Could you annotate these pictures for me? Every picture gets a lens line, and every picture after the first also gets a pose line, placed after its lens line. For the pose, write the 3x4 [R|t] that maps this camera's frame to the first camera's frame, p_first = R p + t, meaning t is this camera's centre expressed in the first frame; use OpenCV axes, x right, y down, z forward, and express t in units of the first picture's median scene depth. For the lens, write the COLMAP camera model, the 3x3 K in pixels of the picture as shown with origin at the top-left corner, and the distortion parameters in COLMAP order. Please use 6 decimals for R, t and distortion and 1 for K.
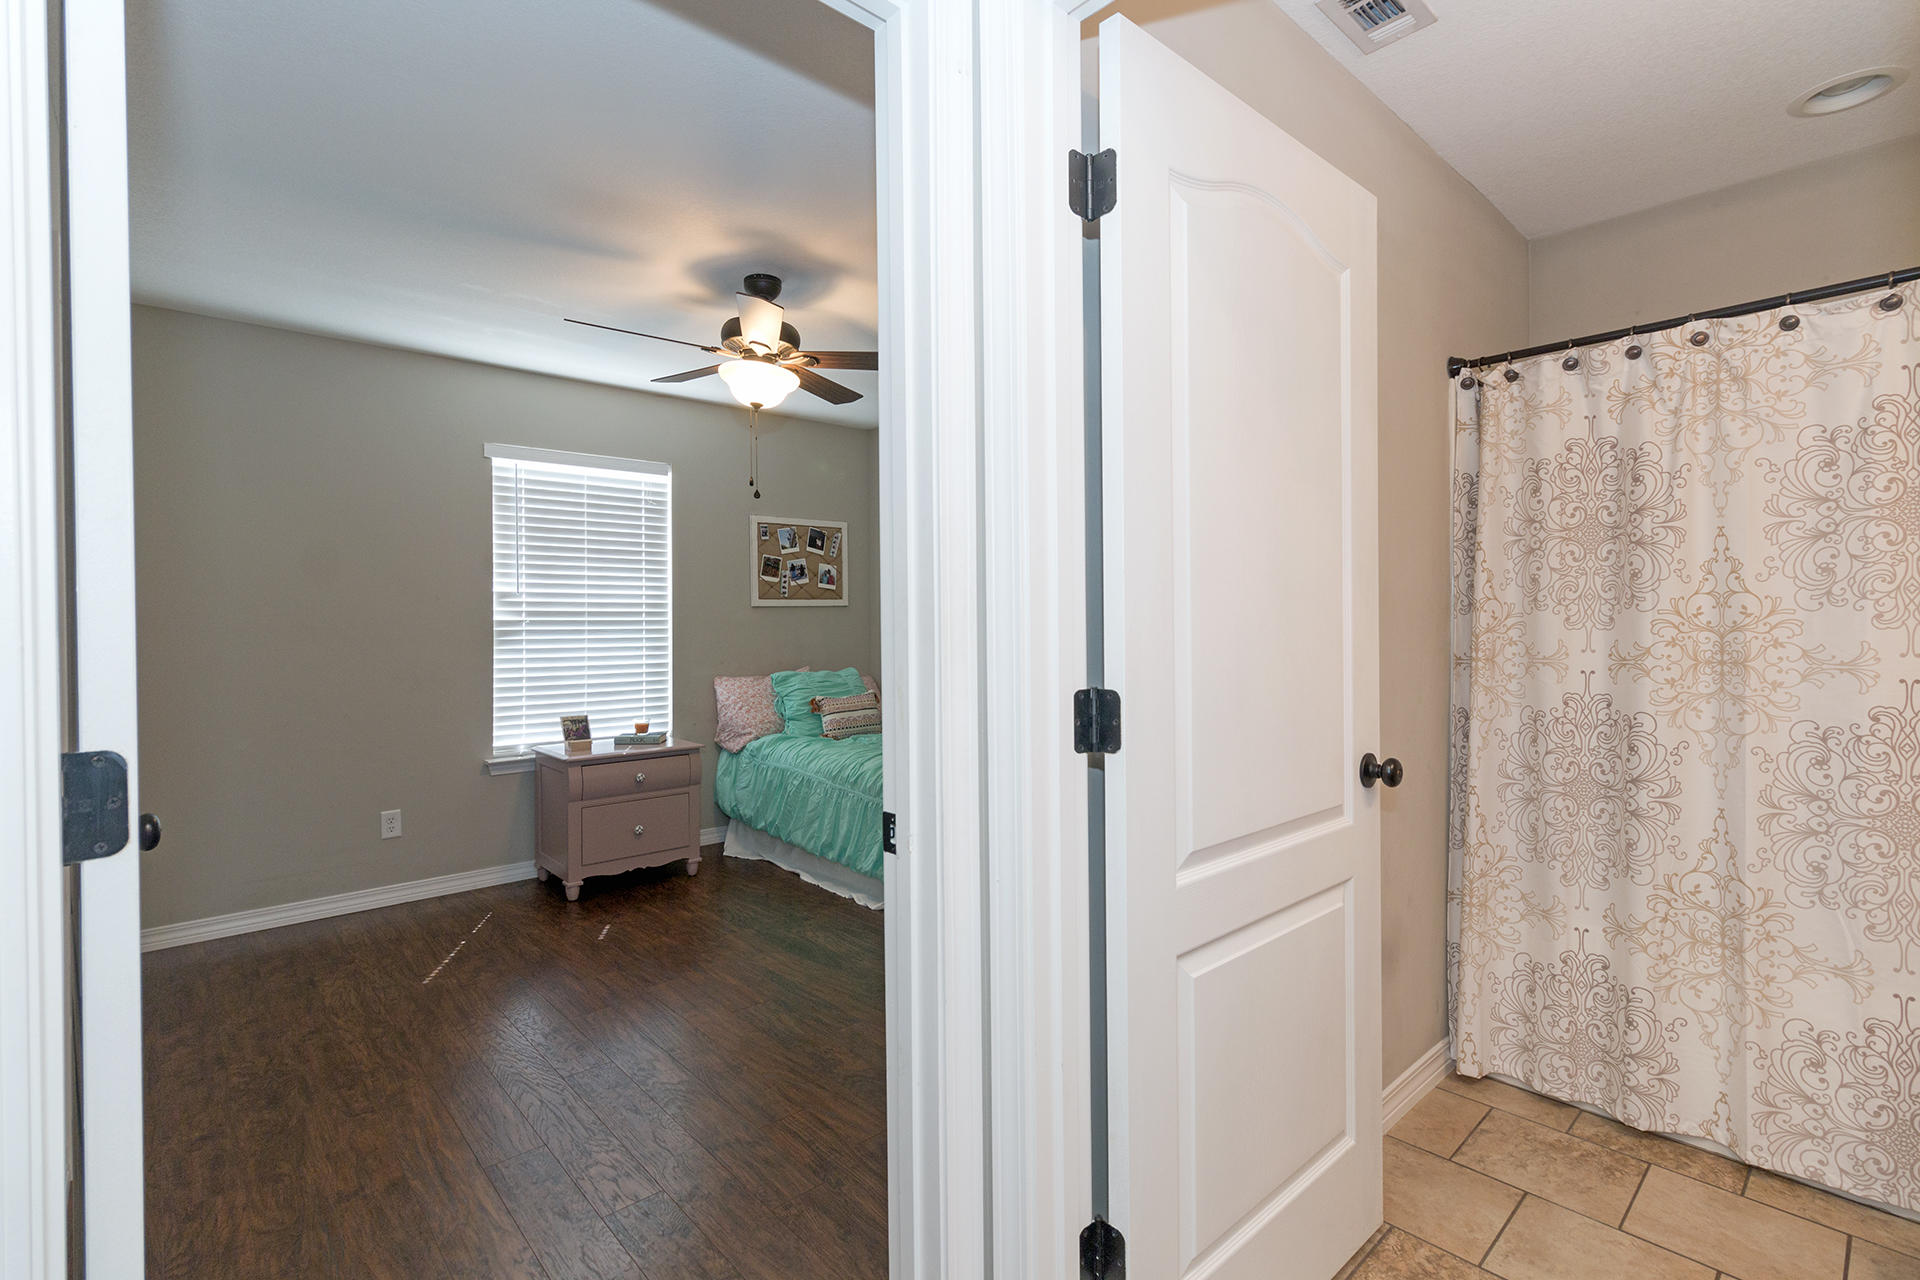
lens RADIAL K [[891.3, 0, 955.8], [0, 891.3, 674.5], [0, 0, 1]] dist [0.000085, 0.000196]
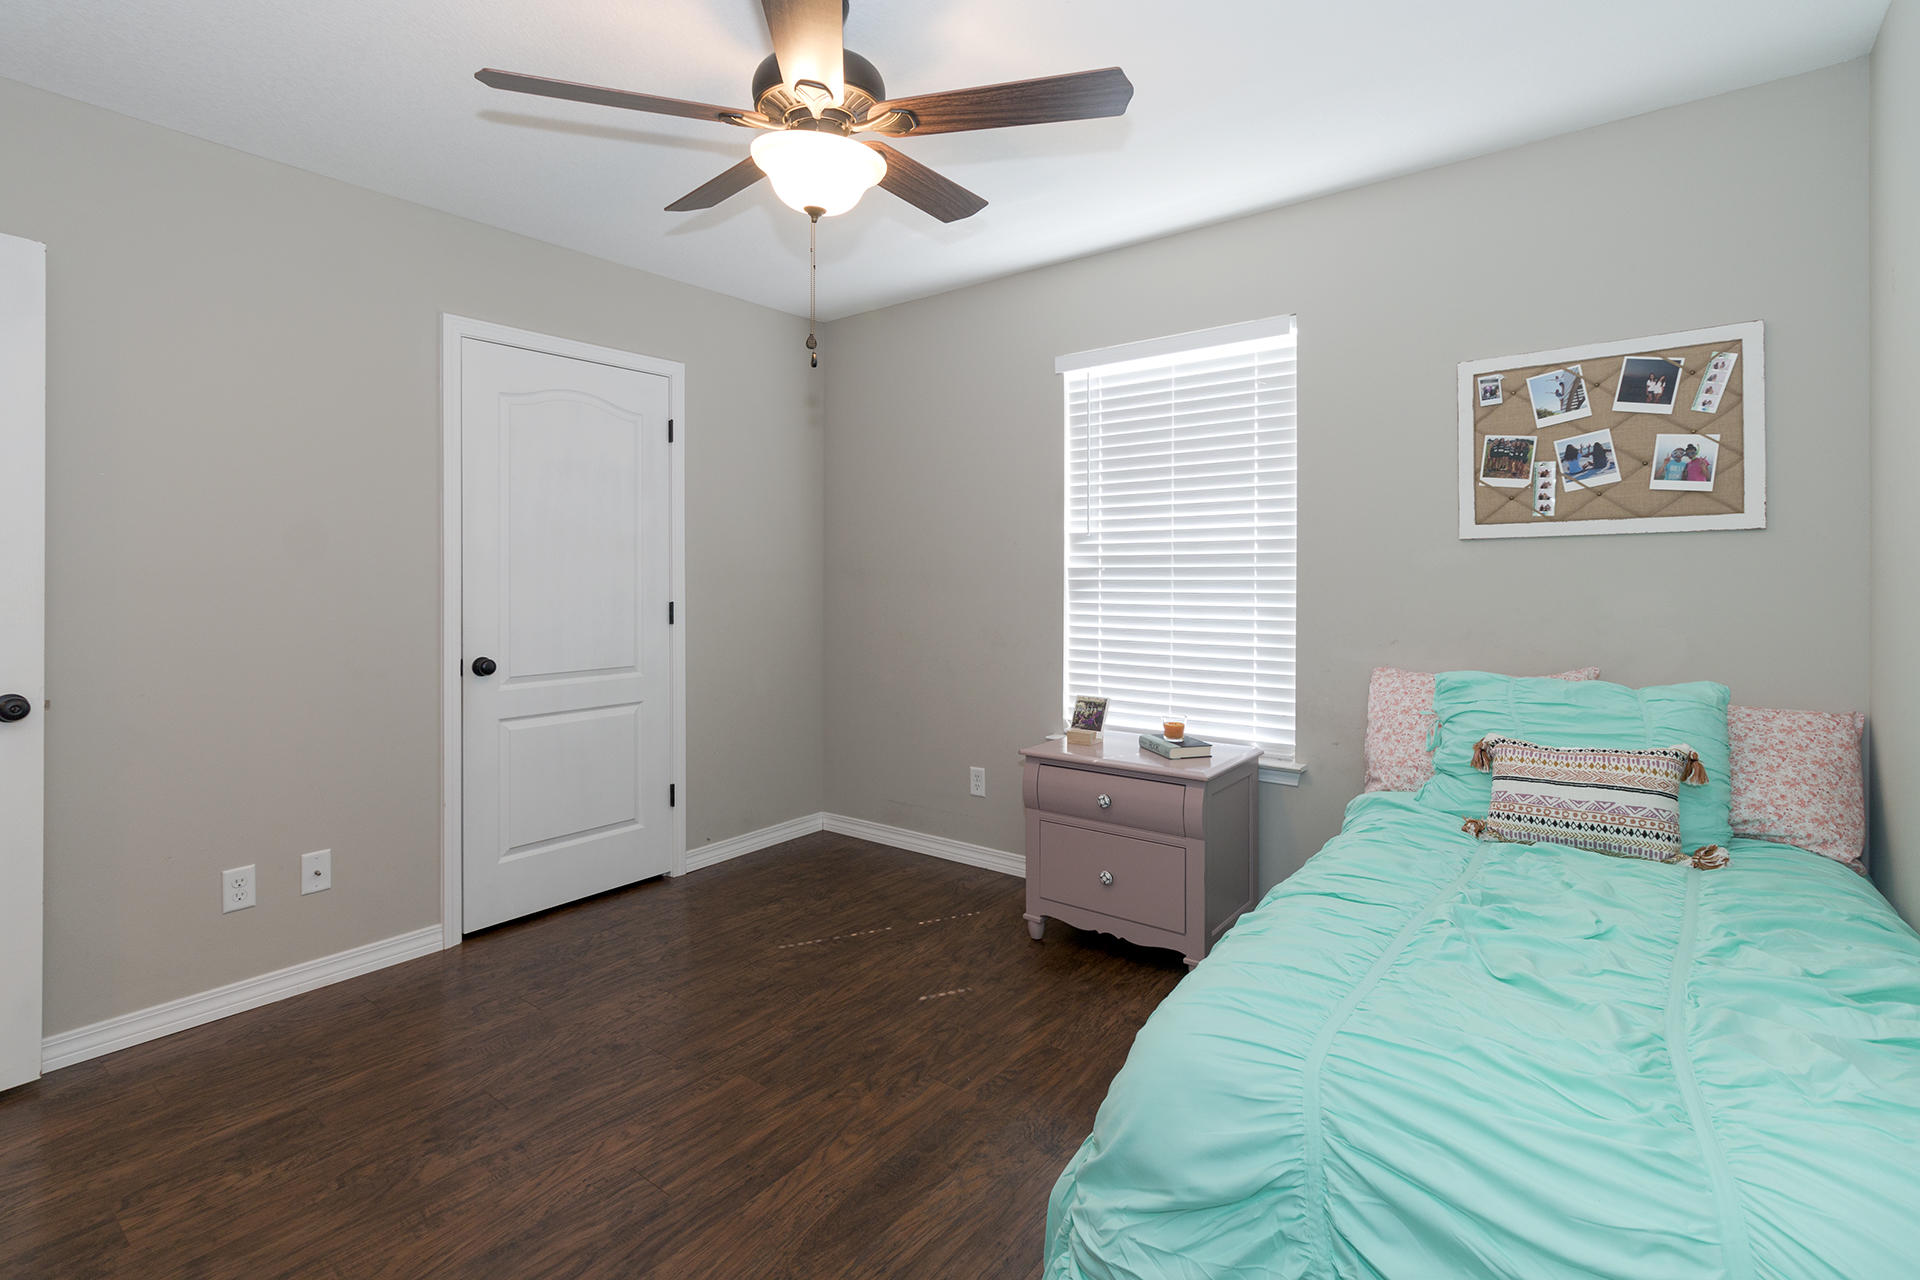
lens RADIAL K [[903.7, 0, 931.8], [0, 903.7, 589.4], [0, 0, 1]] dist [-0.000347, 0.000062]
pose [[0.153897, 0.022173, -0.987838, 0.281357], [-0.054794, 0.998401, 0.013874, -0.043880], [0.986567, 0.051992, 0.154865, 0.716219]]
